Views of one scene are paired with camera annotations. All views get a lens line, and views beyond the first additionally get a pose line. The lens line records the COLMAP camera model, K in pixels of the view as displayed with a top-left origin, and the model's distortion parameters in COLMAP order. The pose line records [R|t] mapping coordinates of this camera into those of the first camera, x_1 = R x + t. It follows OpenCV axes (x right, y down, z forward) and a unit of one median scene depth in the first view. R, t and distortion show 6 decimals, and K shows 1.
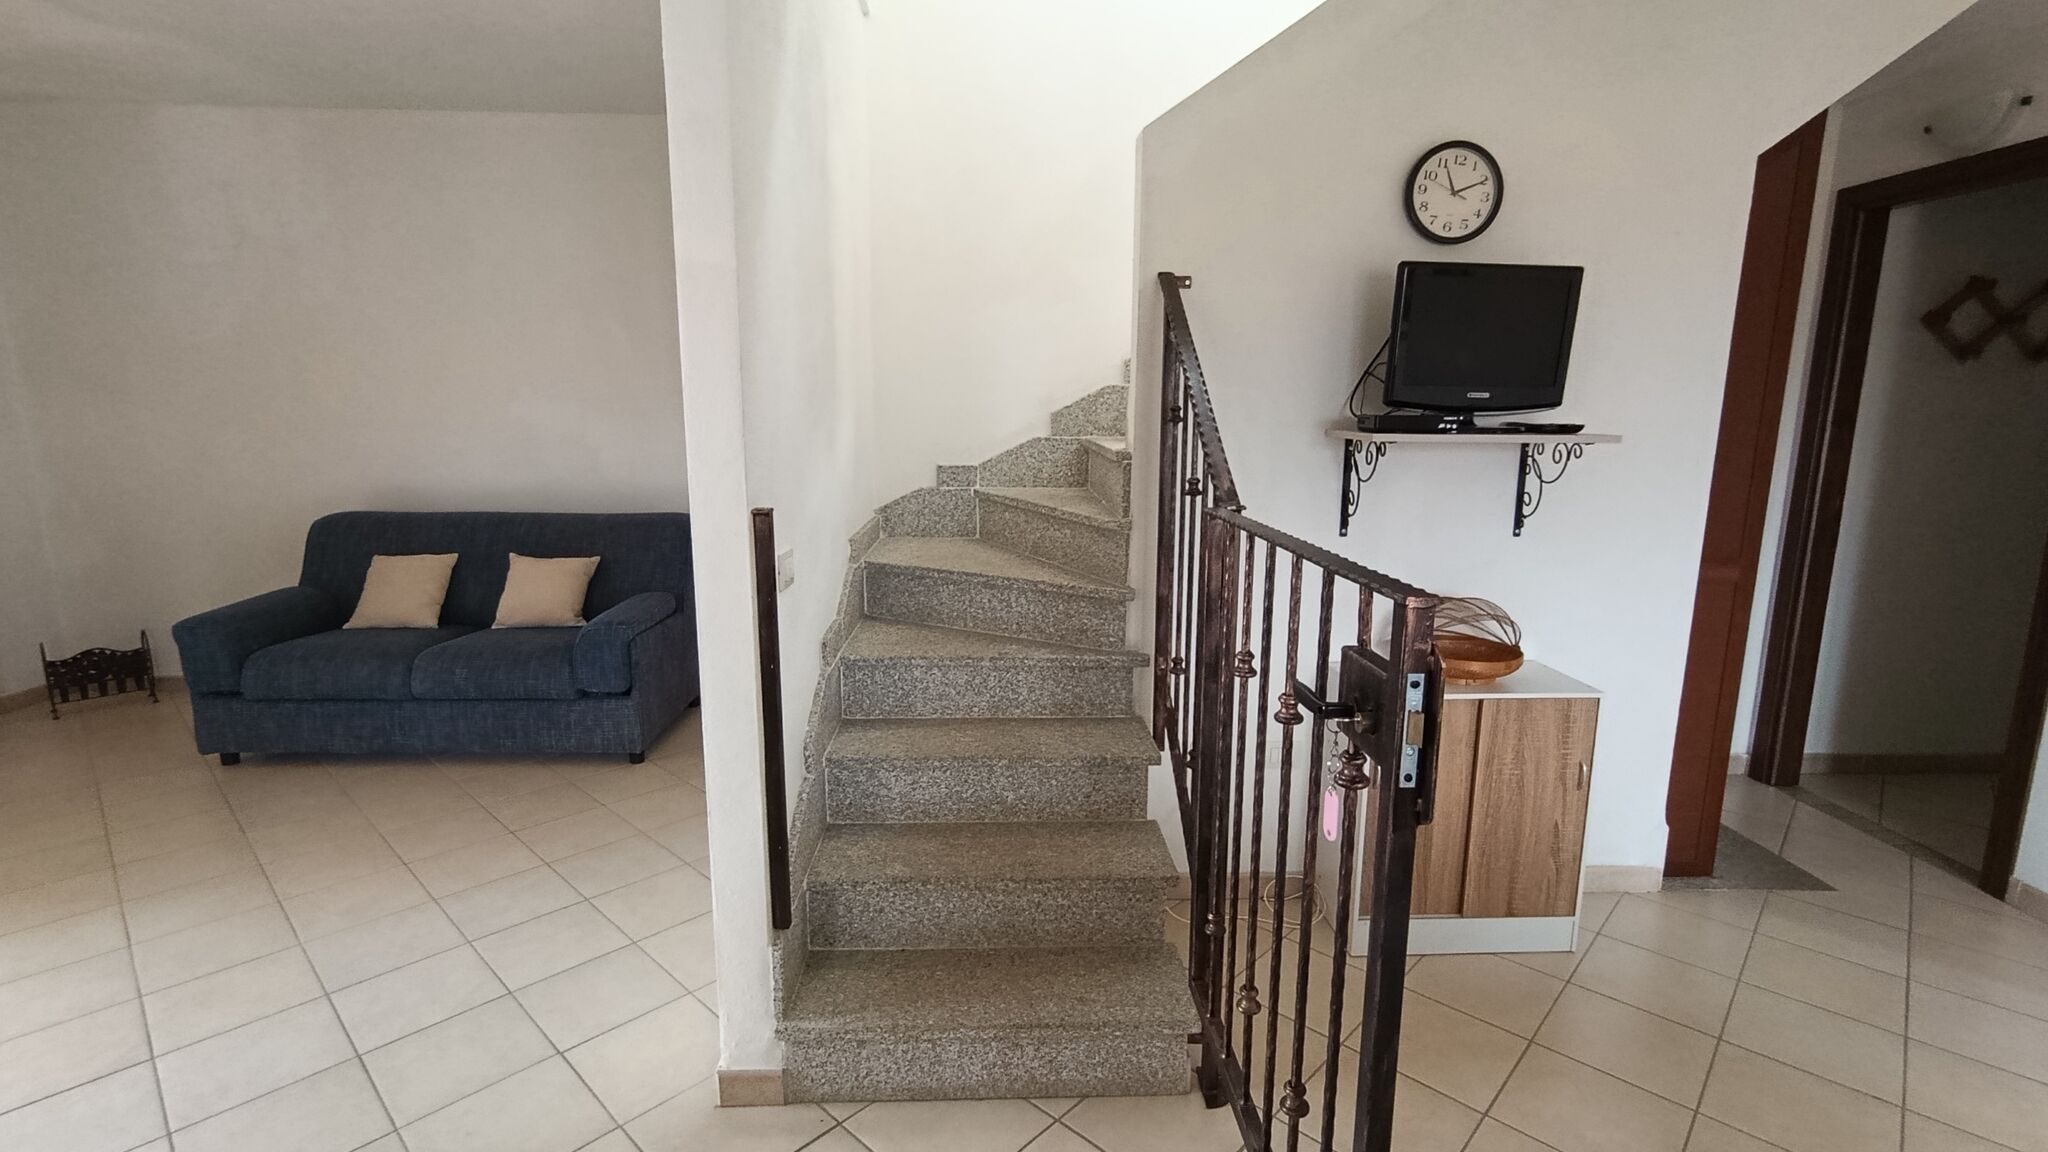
lens RADIAL K [[934.9, 0, 1033.1], [0, 934.9, 590.4], [0, 0, 1]] dist [-0.008752, 0.006308]
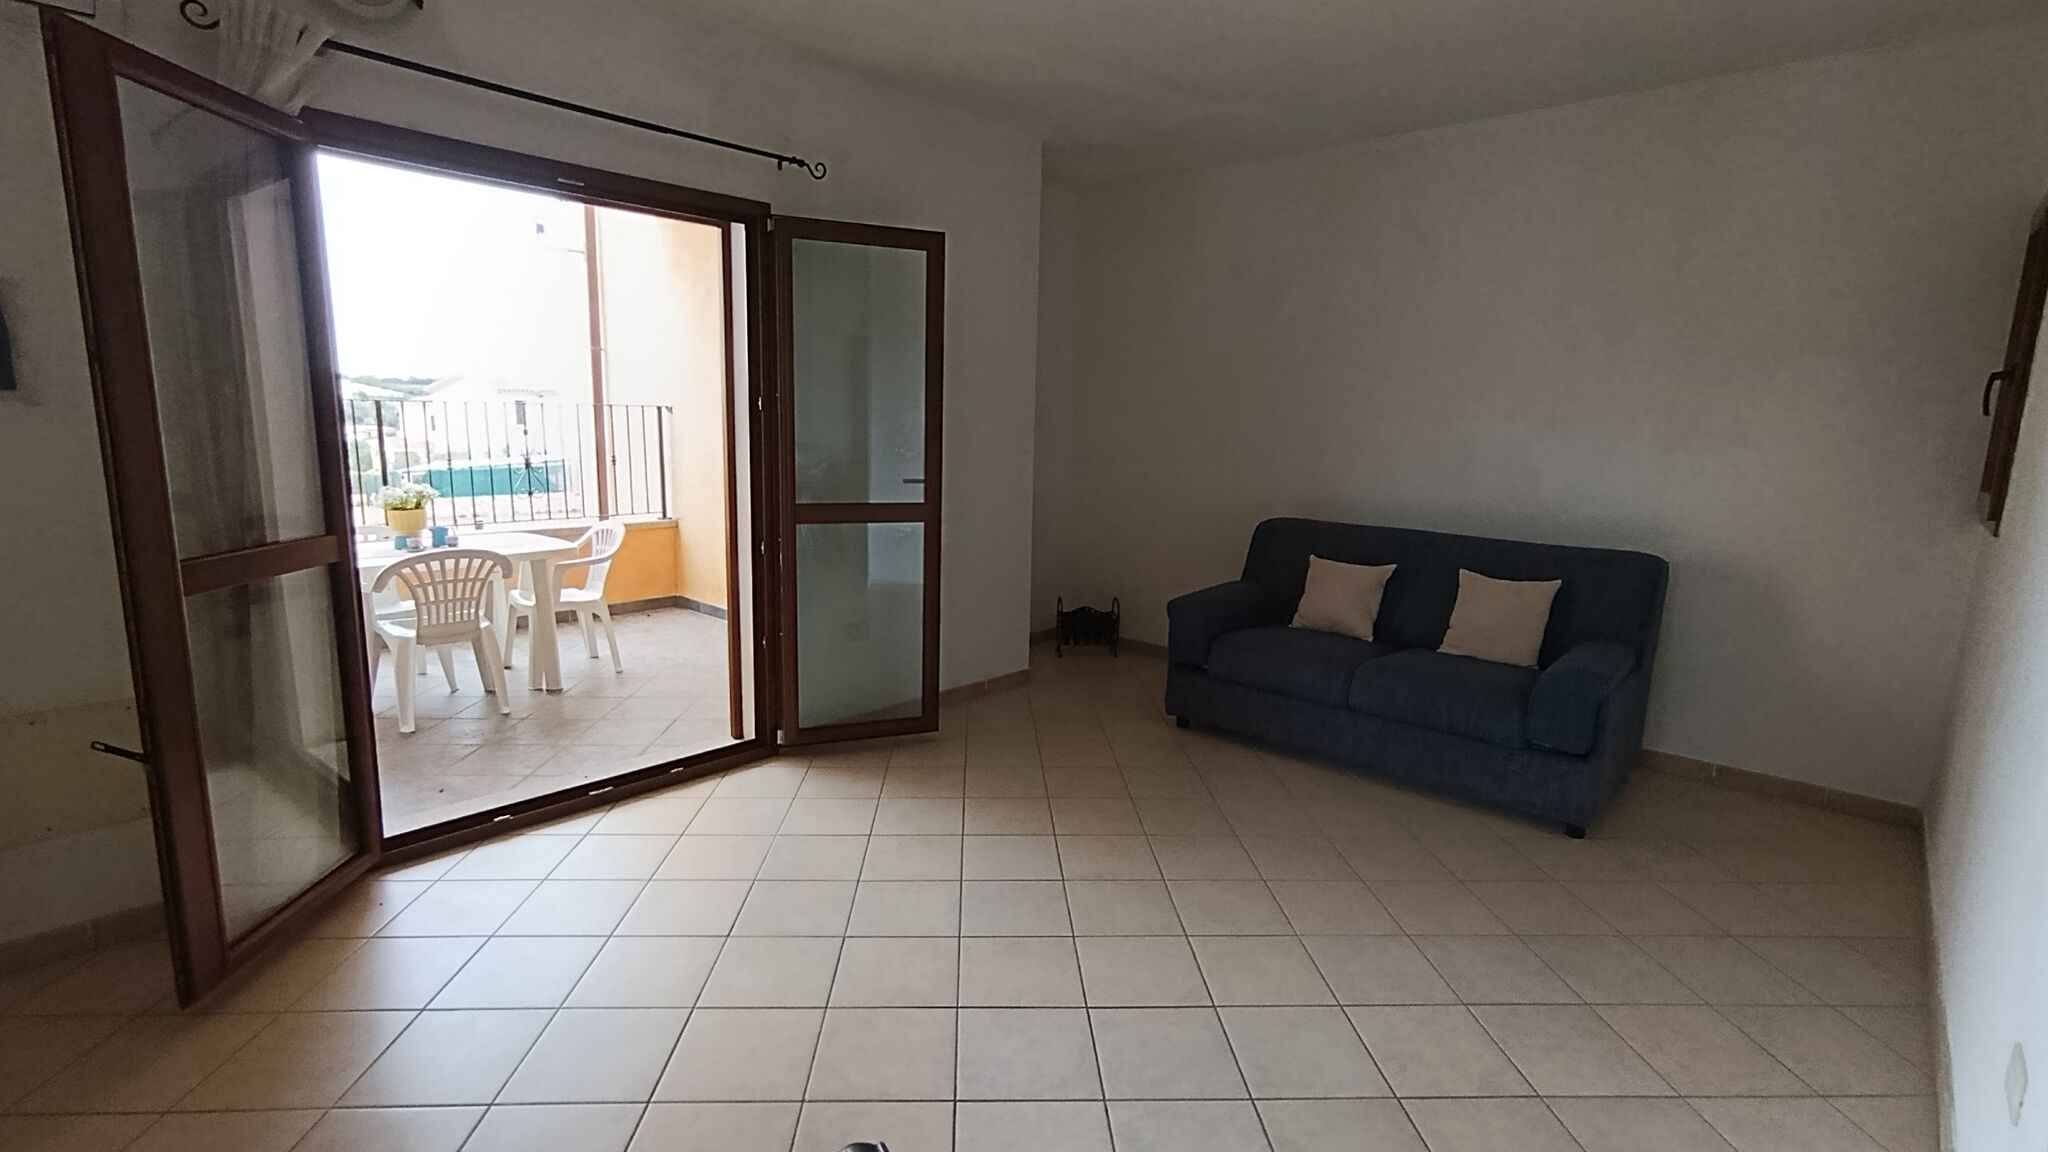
lens RADIAL K [[934.9, 0, 1012.7], [0, 934.9, 589.9], [0, 0, 1]] dist [-0.008752, 0.006308]
pose [[0.732122, 0.143718, -0.665839, -0.274263], [-0.154077, 0.987094, 0.043644, 0.001261], [0.663519, 0.070638, 0.744818, -0.009488]]
